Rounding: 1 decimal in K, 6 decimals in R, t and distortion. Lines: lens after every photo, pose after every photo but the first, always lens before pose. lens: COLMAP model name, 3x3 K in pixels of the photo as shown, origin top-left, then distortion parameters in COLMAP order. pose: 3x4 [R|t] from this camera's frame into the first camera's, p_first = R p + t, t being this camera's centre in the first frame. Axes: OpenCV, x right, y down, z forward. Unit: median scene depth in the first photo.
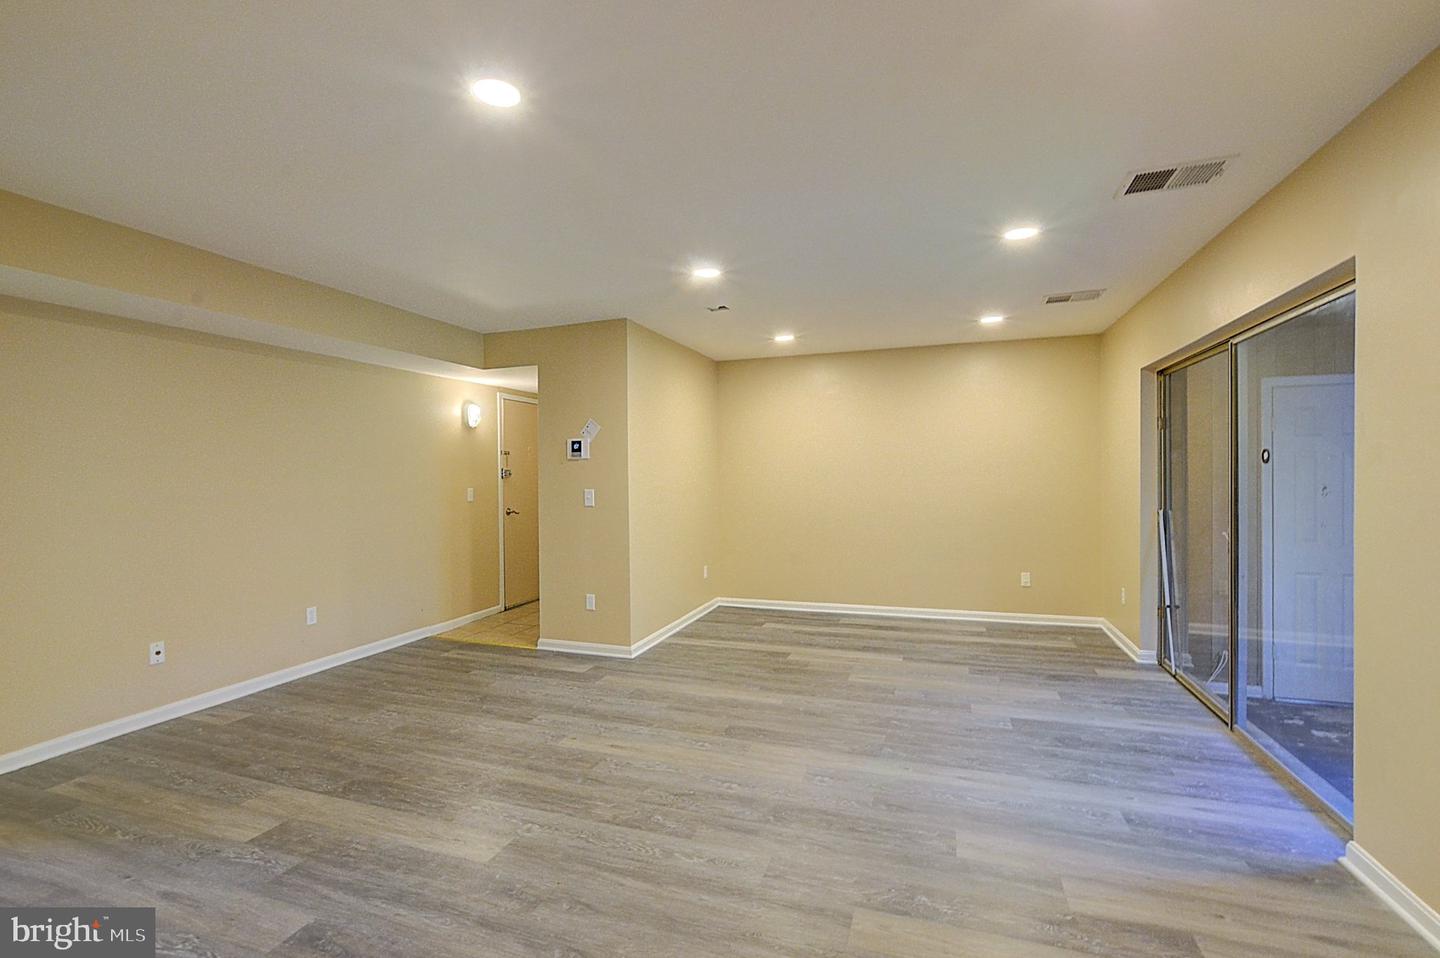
lens RADIAL K [[644.5, 0, 720.0], [0, 644.5, 479.0], [0, 0, 1]] dist [-0.008026, 0.000581]
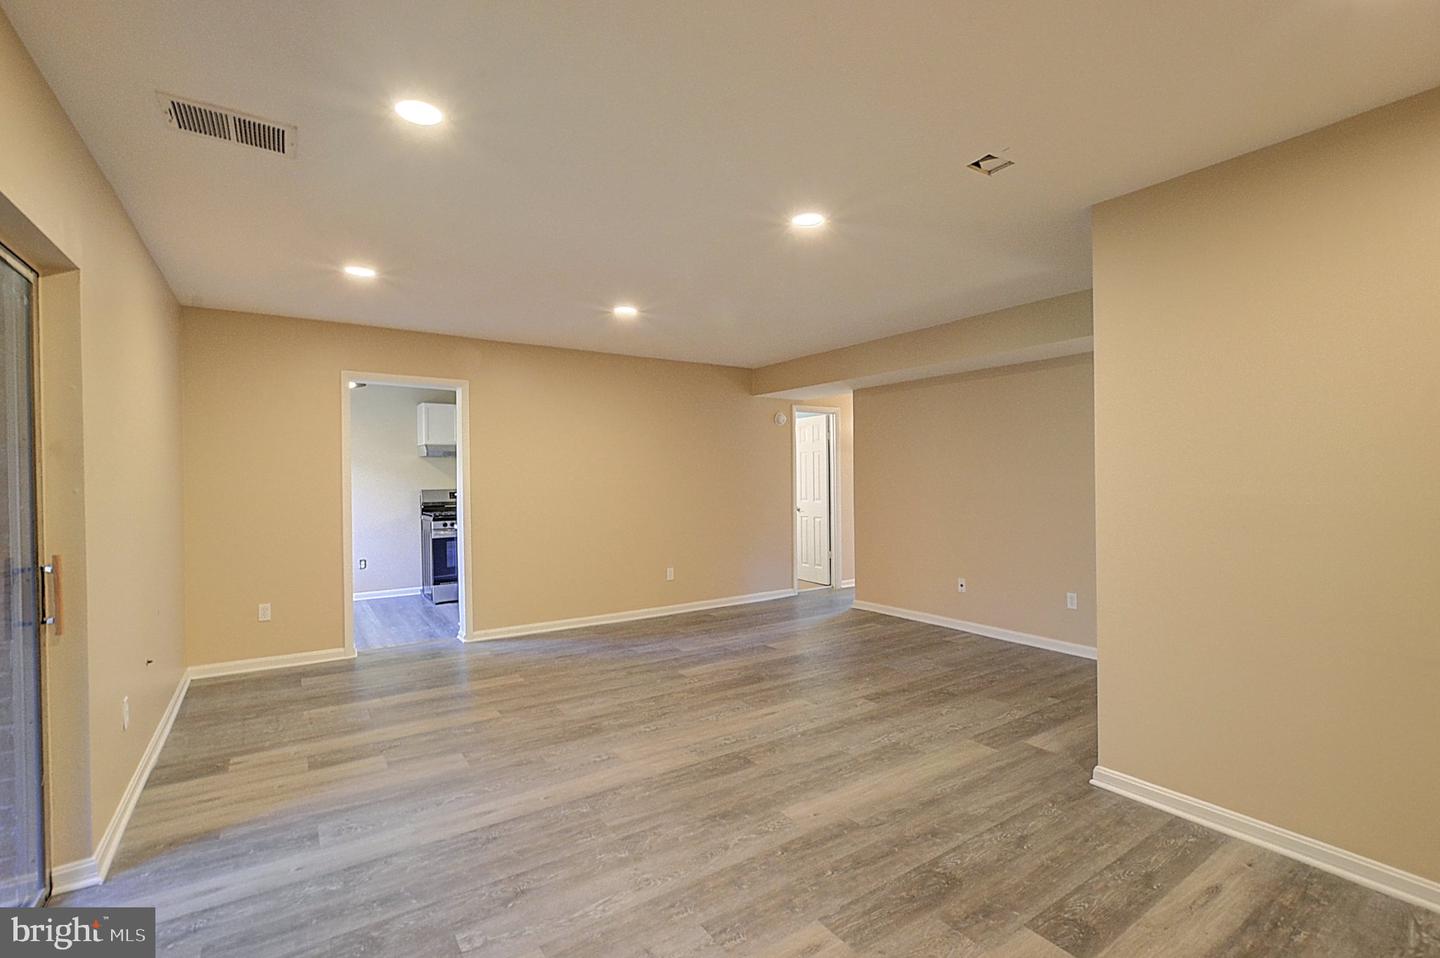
lens RADIAL K [[651.1, 0, 705.6], [0, 651.1, 481.5], [0, 0, 1]] dist [-0.001914, -0.000133]
pose [[-0.617745, 0.021286, -0.786090, 0.654485], [0.011506, 0.999771, 0.018031, -0.014609], [0.786294, 0.002094, -0.617849, 1.313784]]
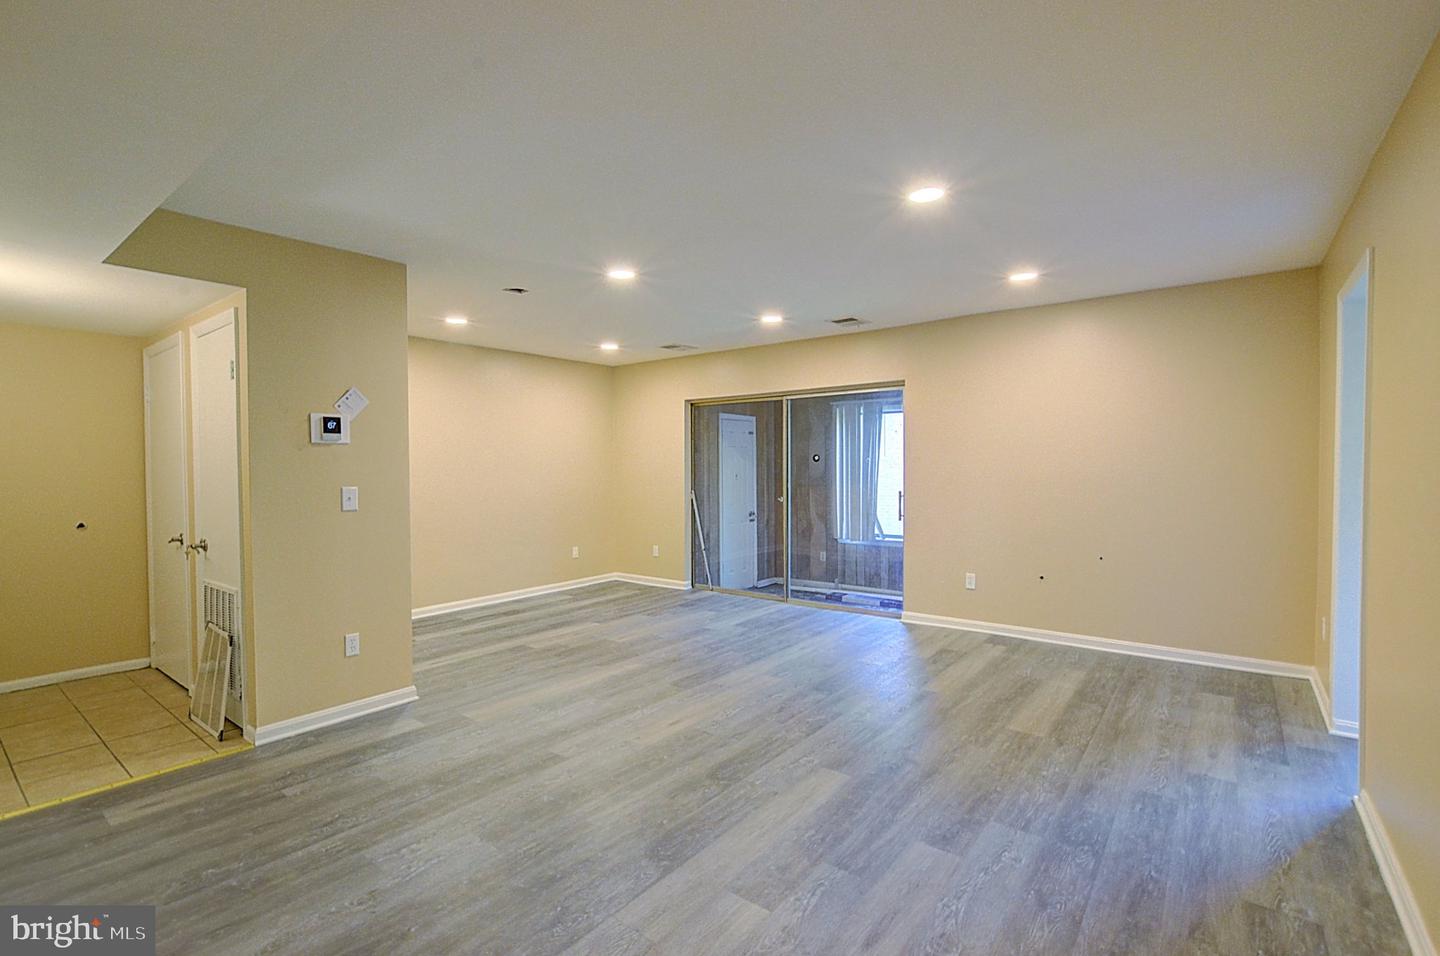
lens RADIAL K [[645.5, 0, 720.0], [0, 645.5, 478.0], [0, 0, 1]] dist [-0.000561, 0.000532]
pose [[0.323350, -0.009333, 0.946233, -0.918855], [0.007921, 0.999943, 0.007156, 0.005898], [-0.946246, 0.005181, 0.323406, 0.474079]]
